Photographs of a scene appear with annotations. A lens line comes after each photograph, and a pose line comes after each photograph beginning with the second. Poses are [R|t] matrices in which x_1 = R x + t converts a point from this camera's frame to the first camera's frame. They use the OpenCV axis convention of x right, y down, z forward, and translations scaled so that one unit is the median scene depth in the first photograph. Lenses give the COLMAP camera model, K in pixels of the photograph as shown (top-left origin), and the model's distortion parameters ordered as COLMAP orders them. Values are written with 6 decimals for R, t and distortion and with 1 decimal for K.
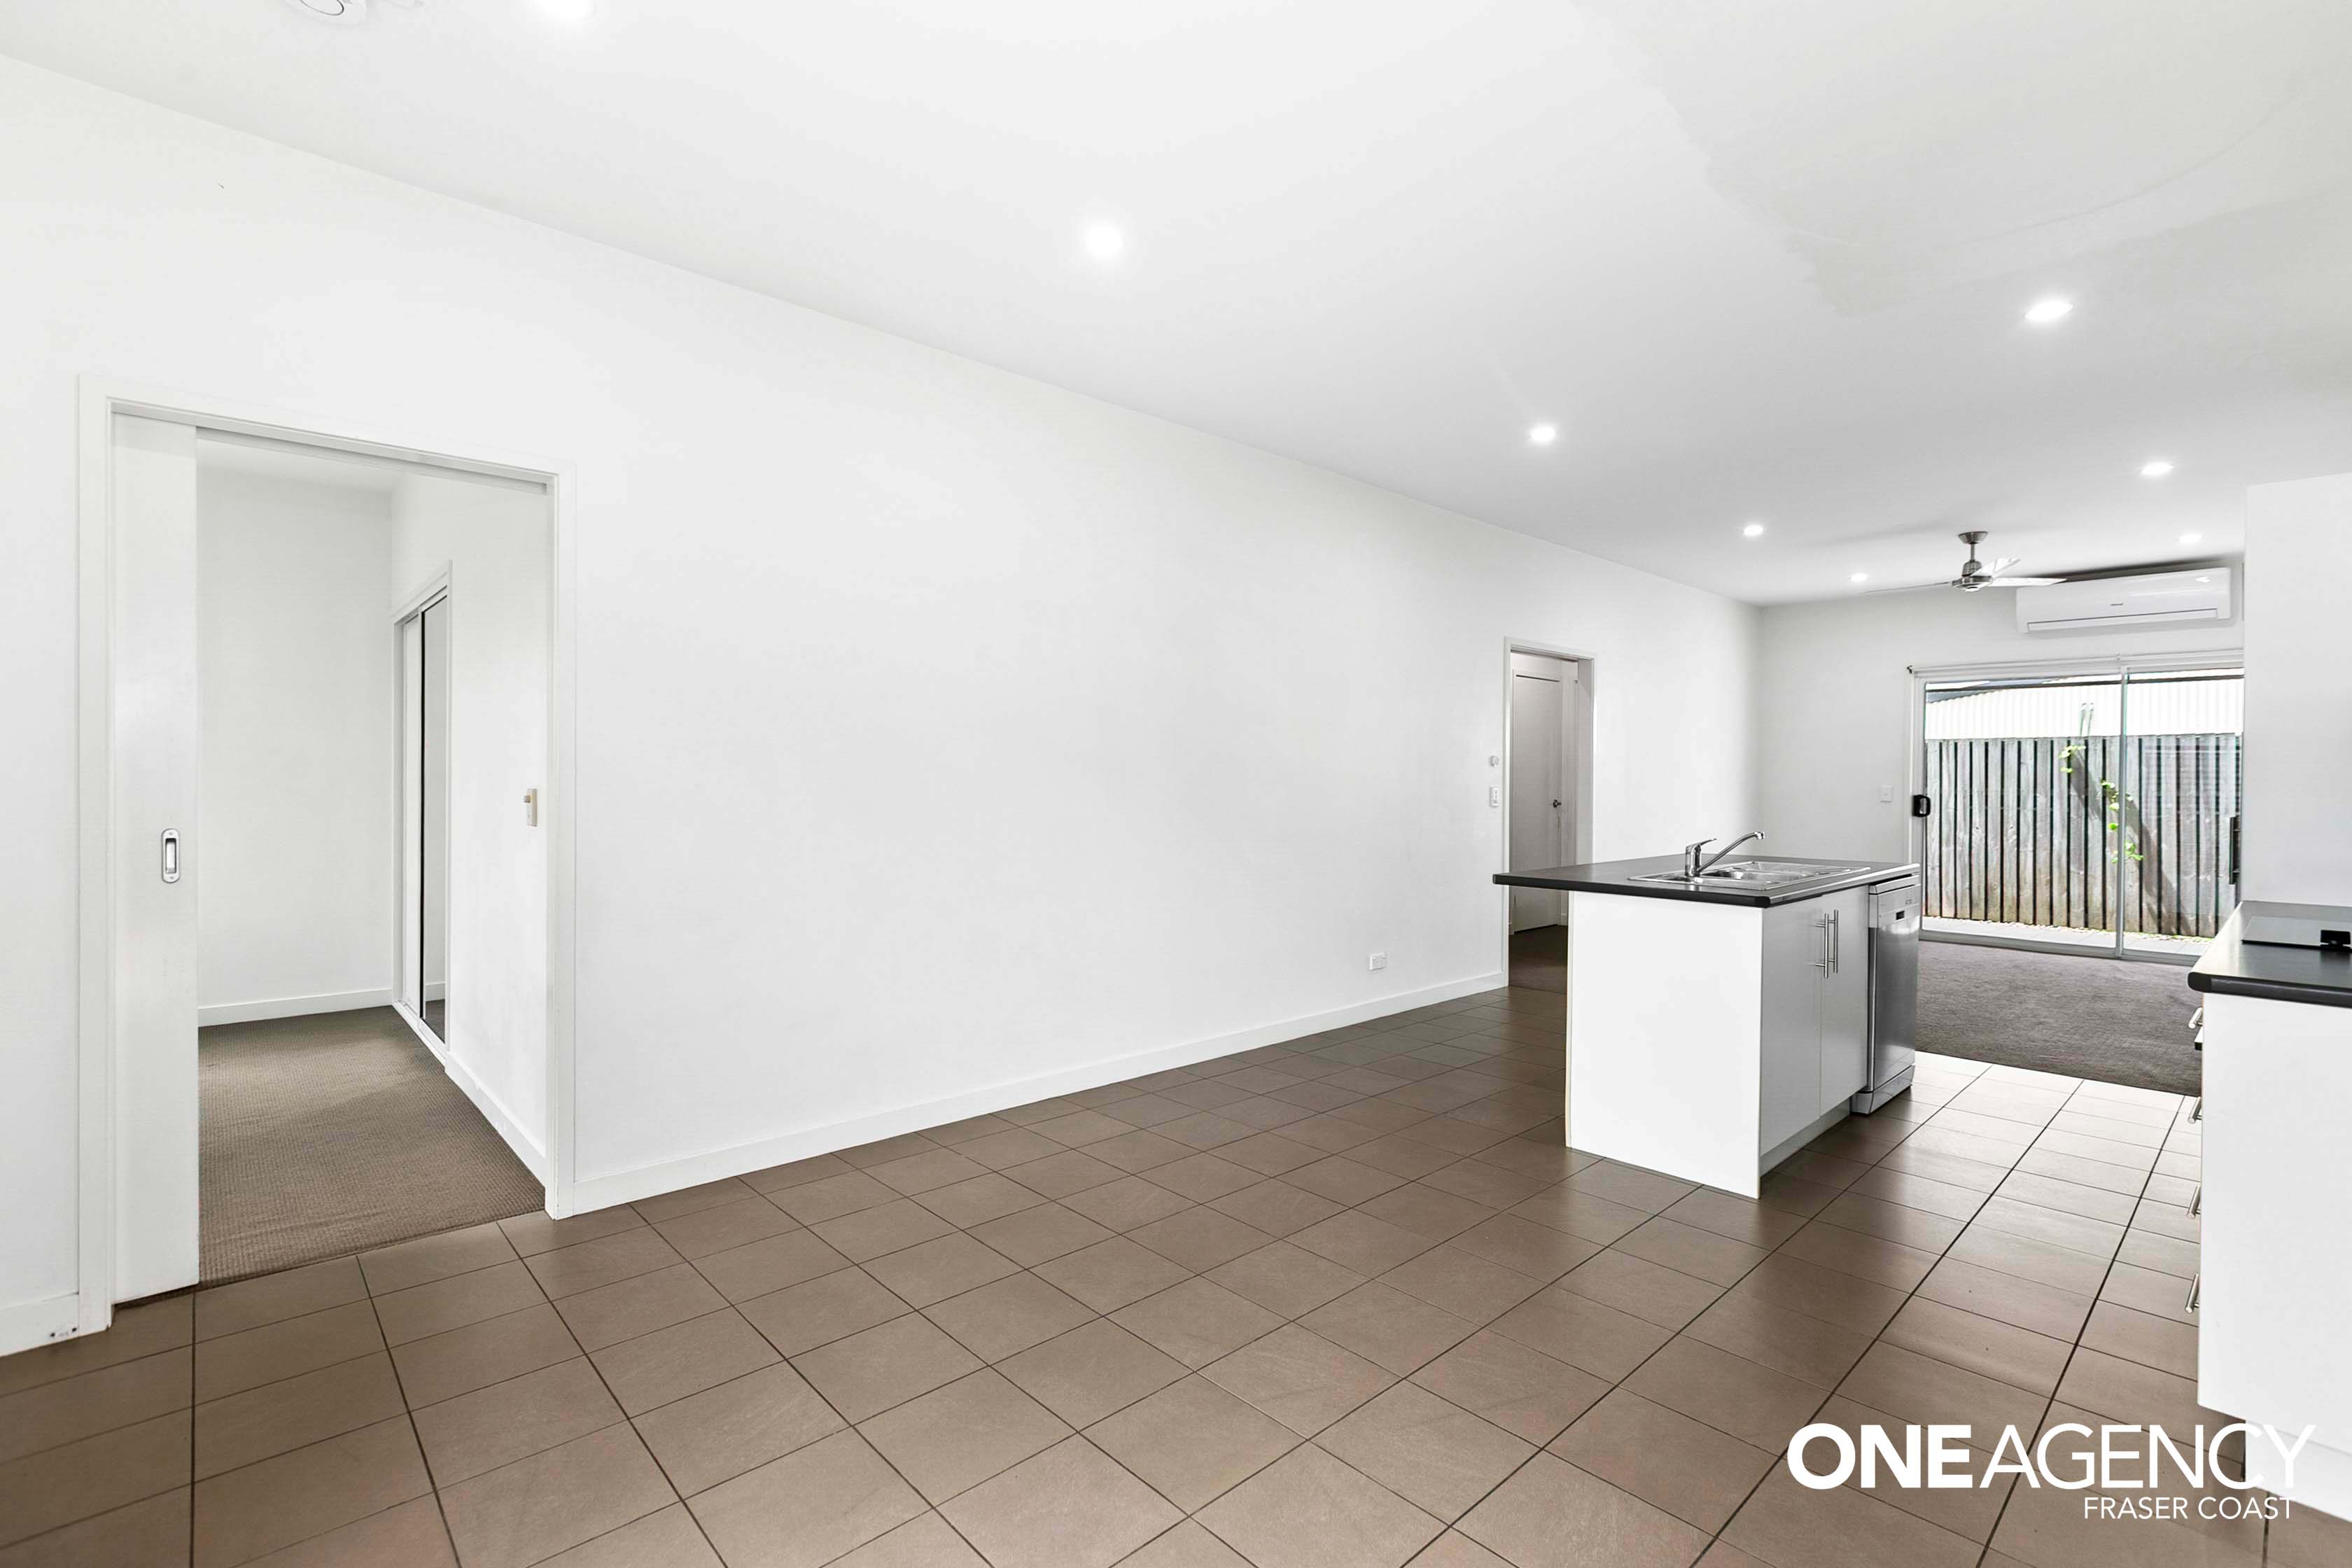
lens RADIAL K [[1061.5, 0, 1173.3], [0, 1061.5, 777.1], [0, 0, 1]] dist [0.003176, -0.001644]
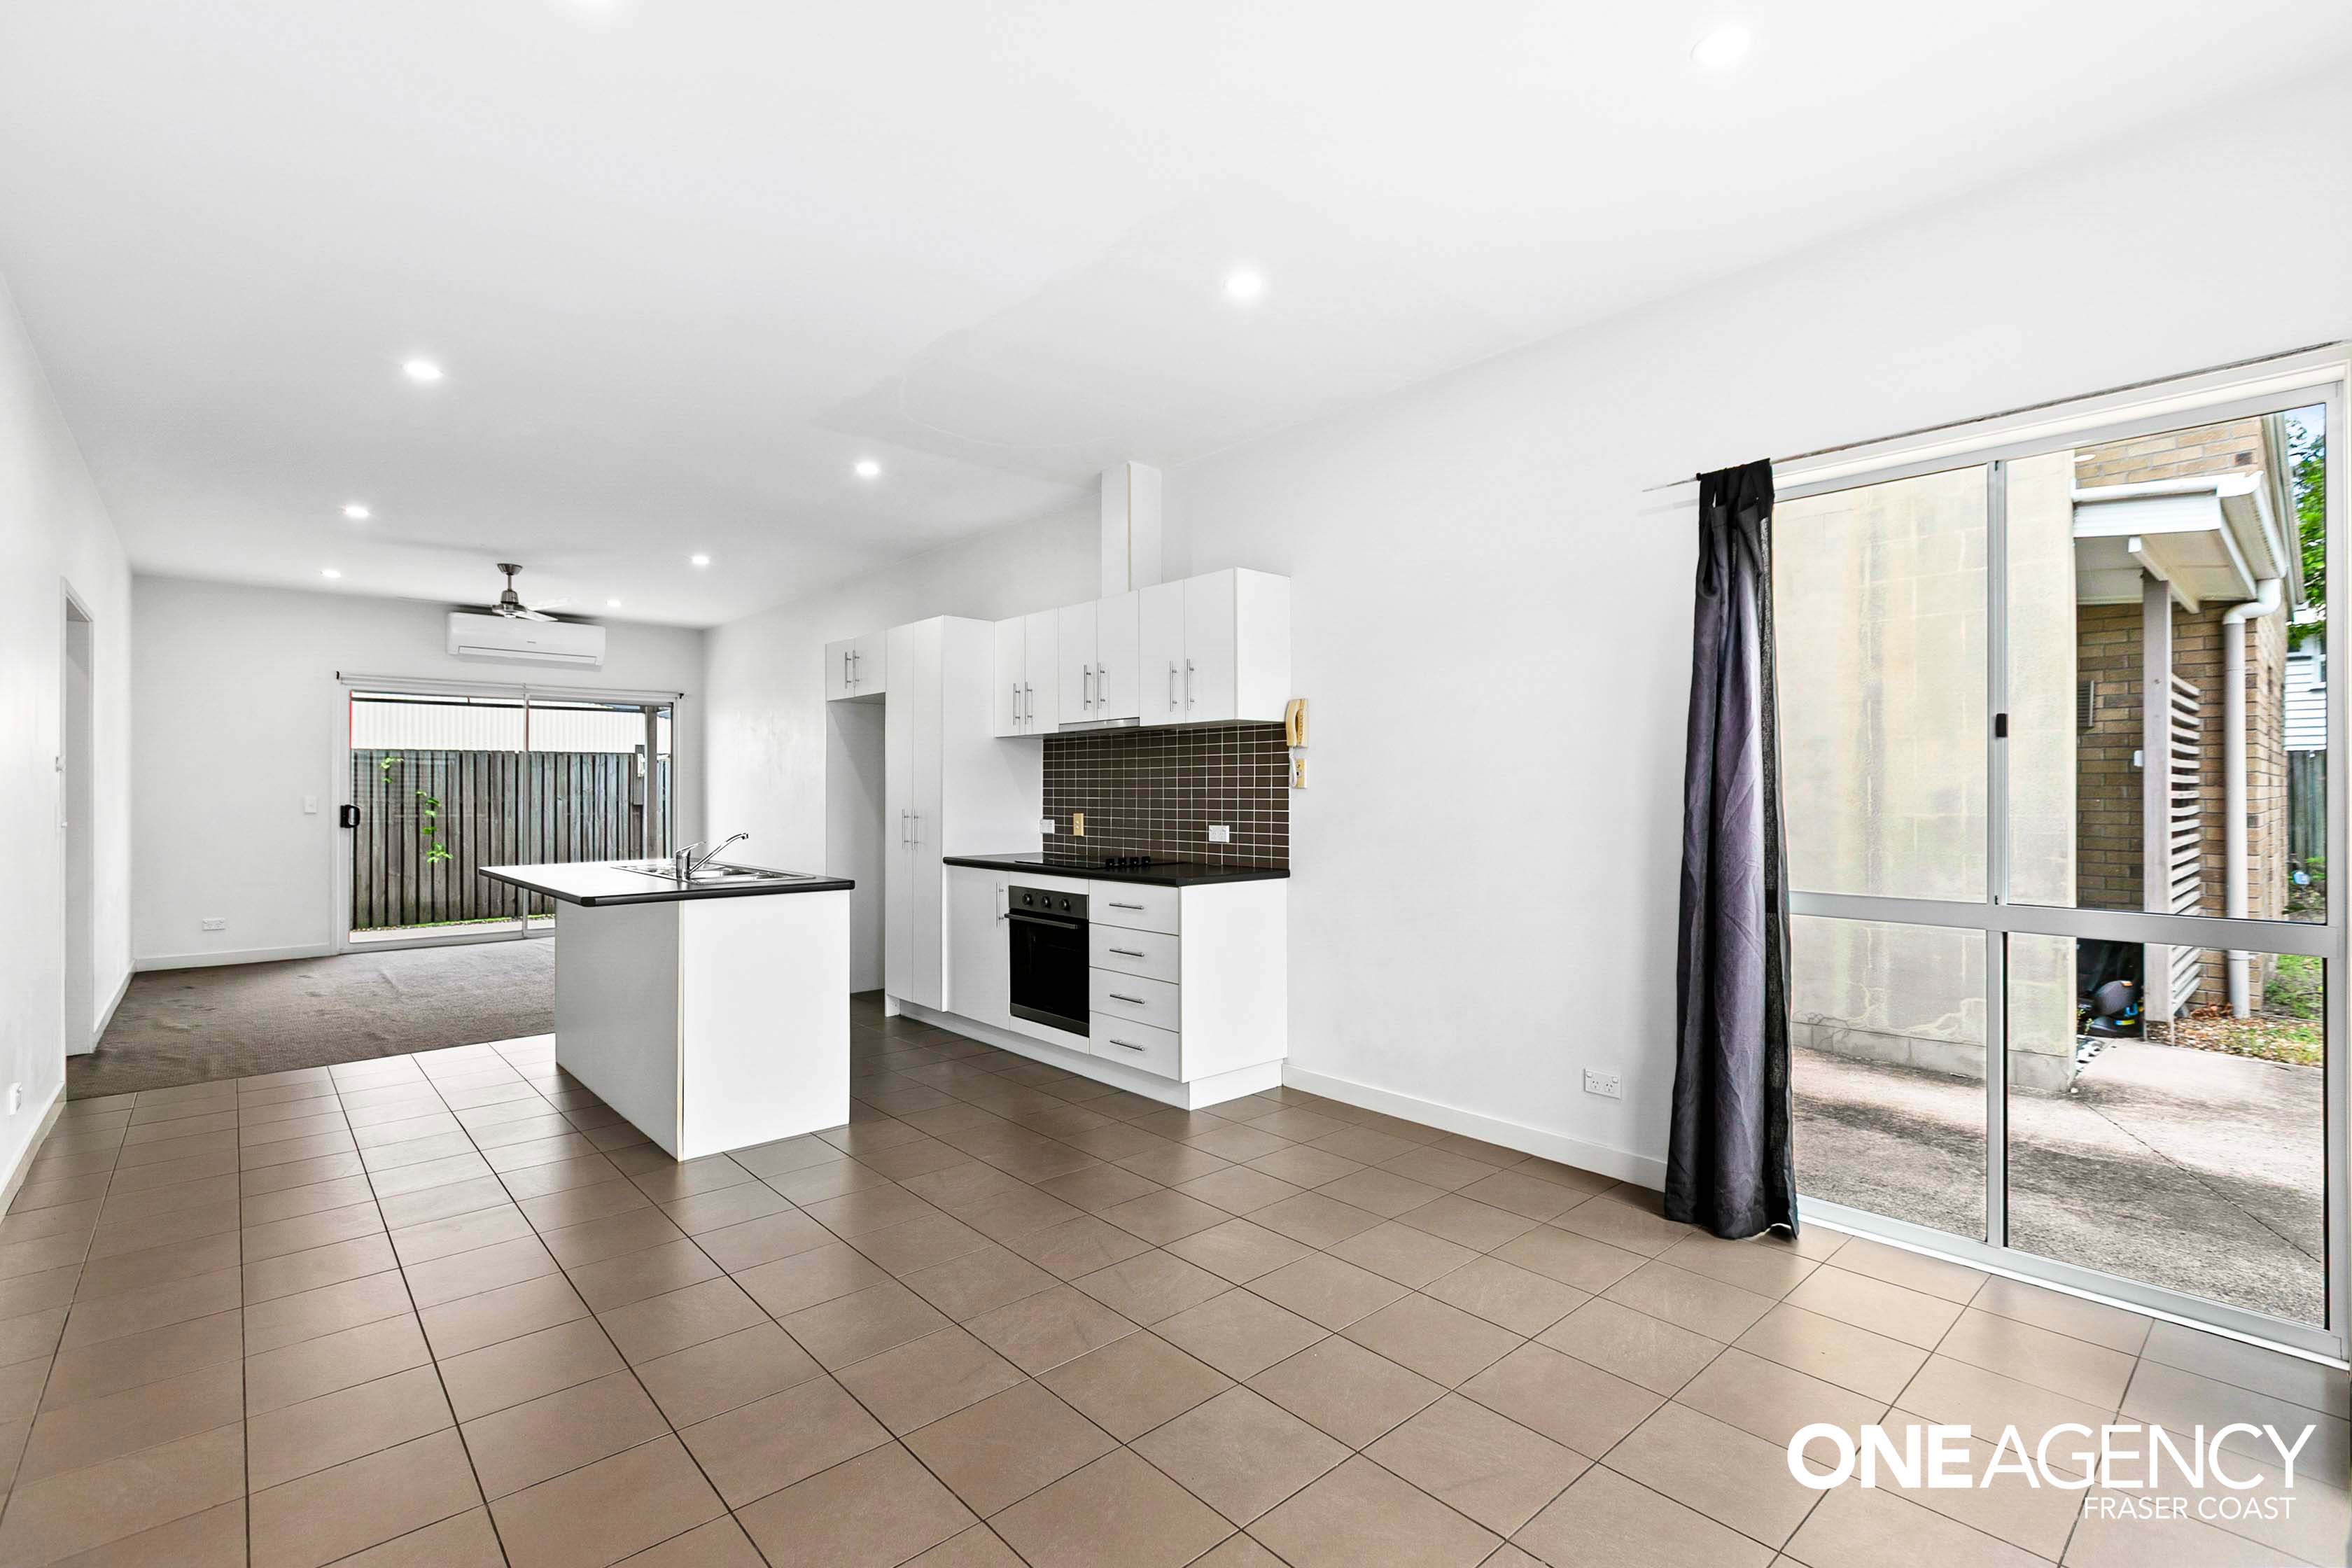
lens RADIAL K [[1061.5, 0, 1173.8], [0, 1061.5, 784.8], [0, 0, 1]] dist [0.003176, -0.001644]
pose [[0.019390, -0.000208, 0.999812, -0.258242], [0.003316, 0.999994, 0.000144, 0.000410], [-0.999806, 0.003313, 0.019391, 0.223061]]
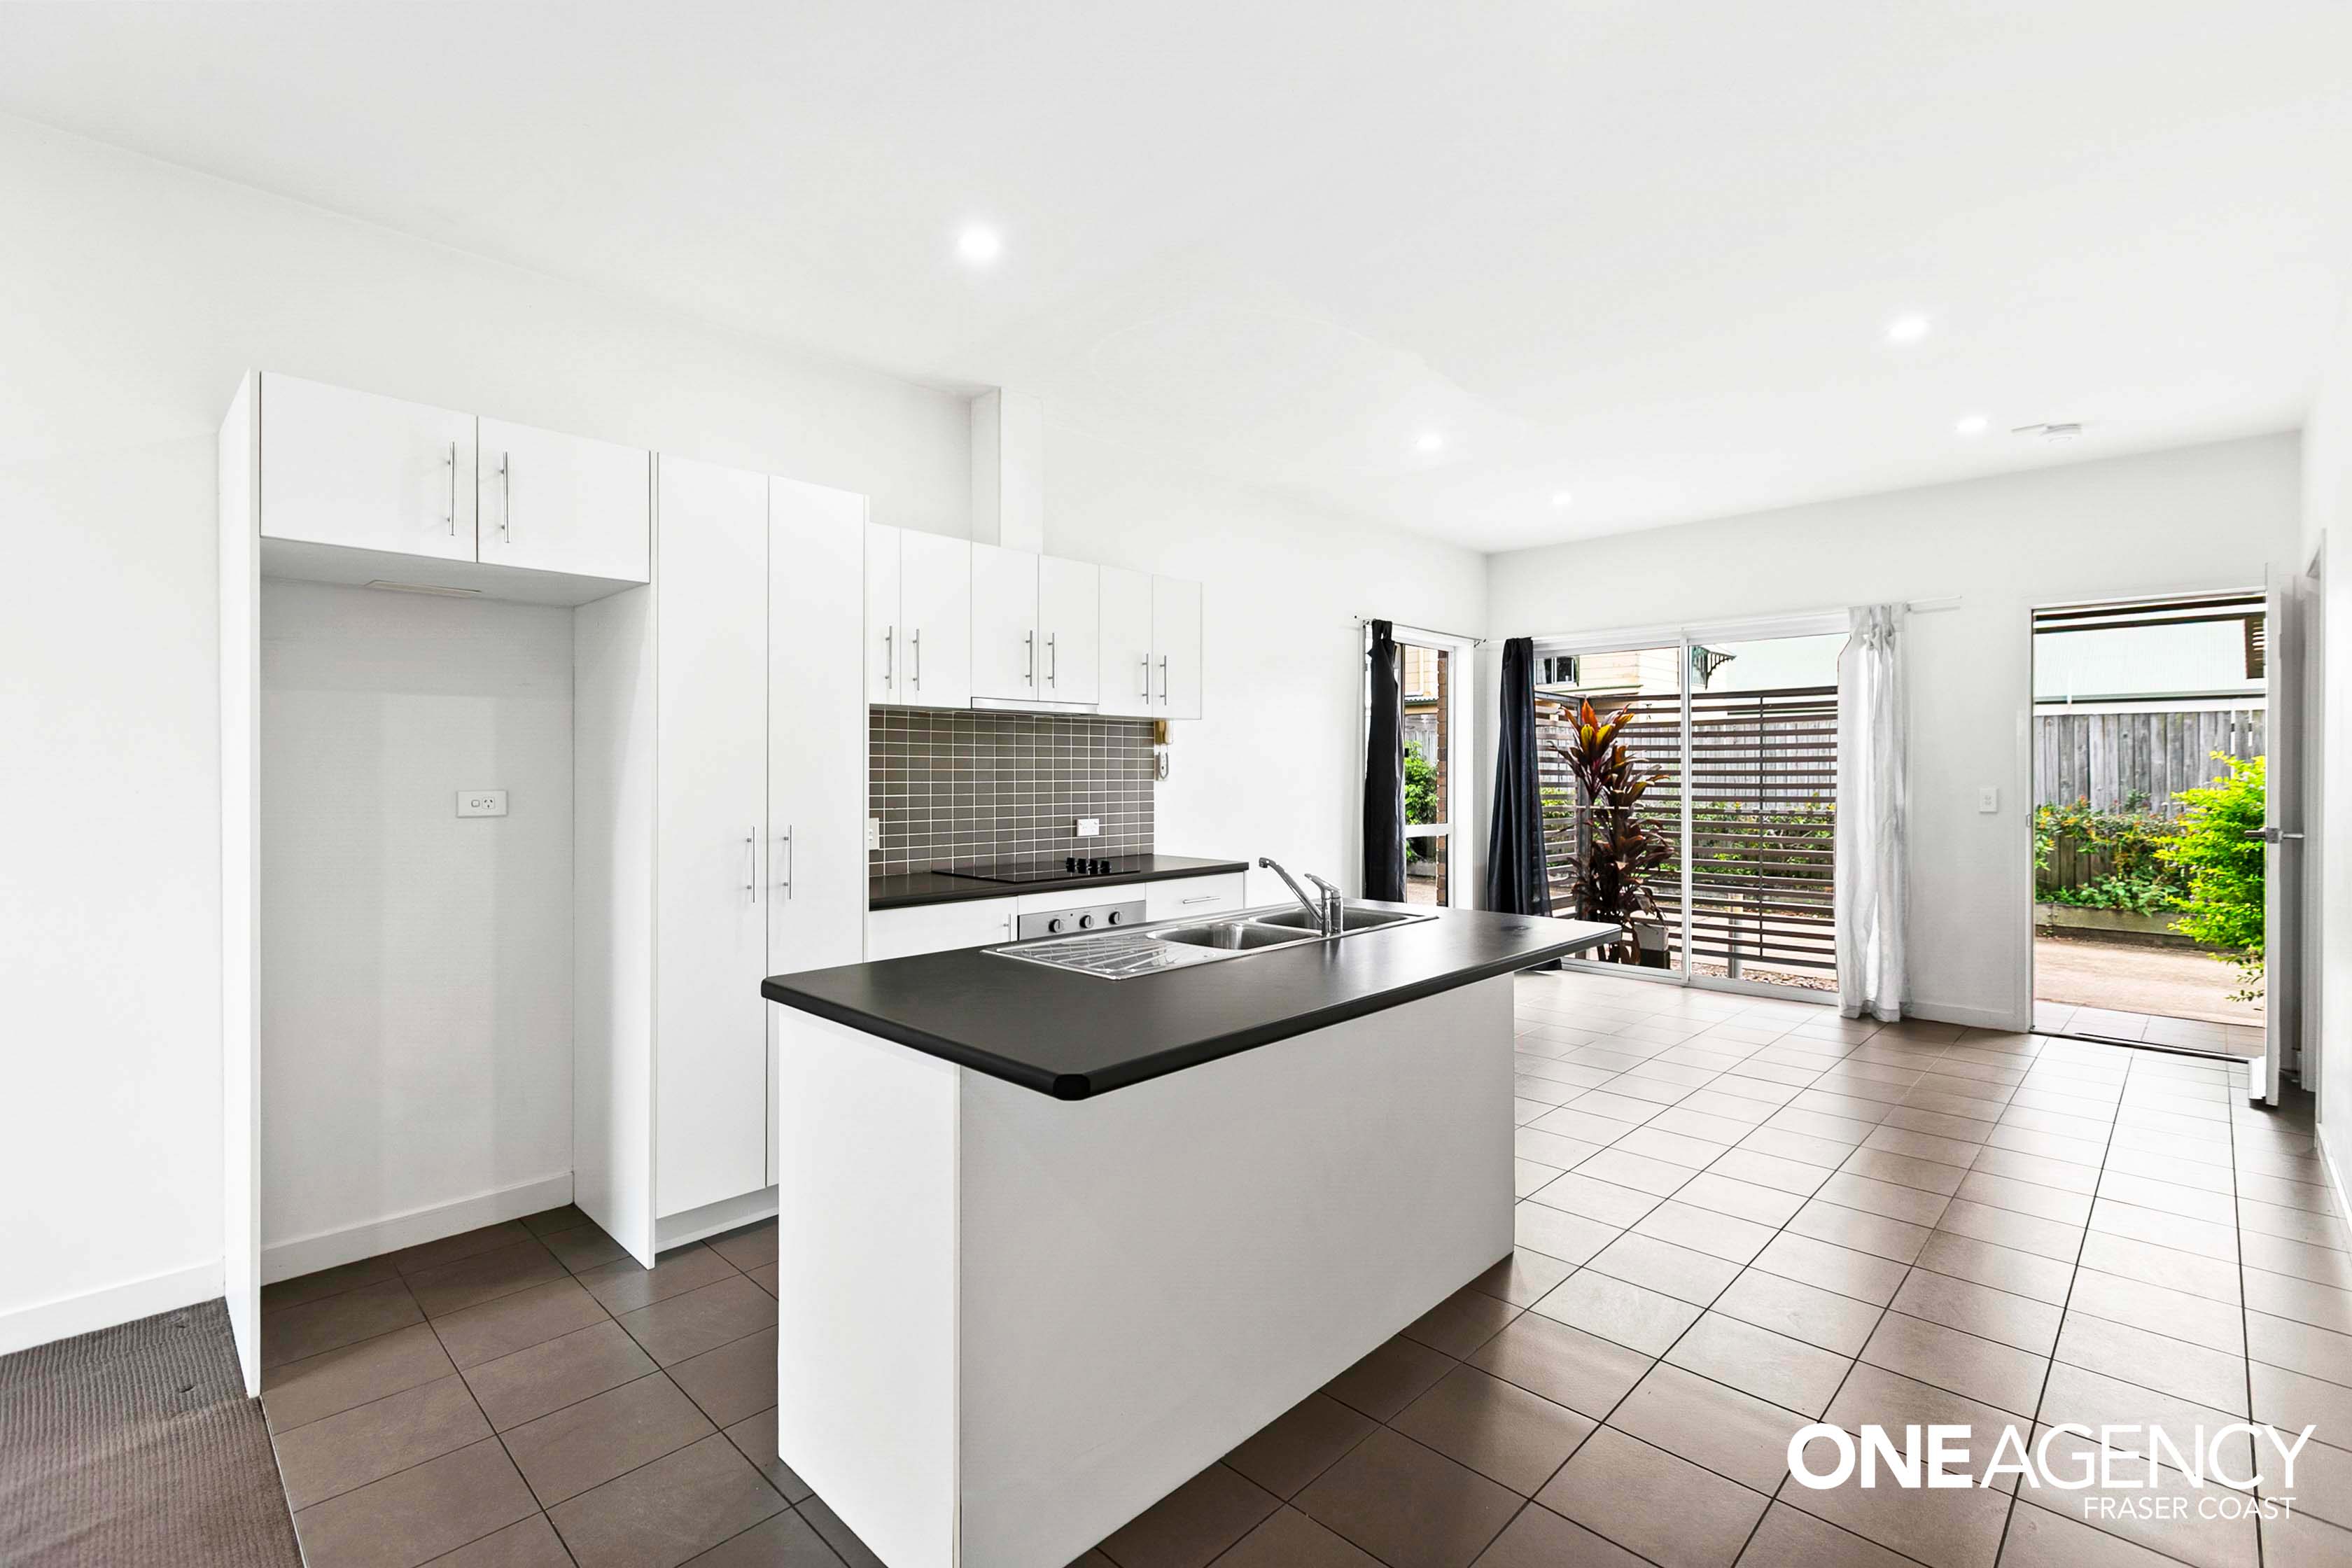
lens RADIAL K [[1061.5, 0, 1170.7], [0, 1061.5, 778.6], [0, 0, 1]] dist [0.003176, -0.001644]
pose [[-0.995248, -0.005459, -0.097216, 0.333491], [-0.006128, 0.999960, 0.006575, -0.003093], [0.097176, 0.007140, -0.995242, 0.783551]]
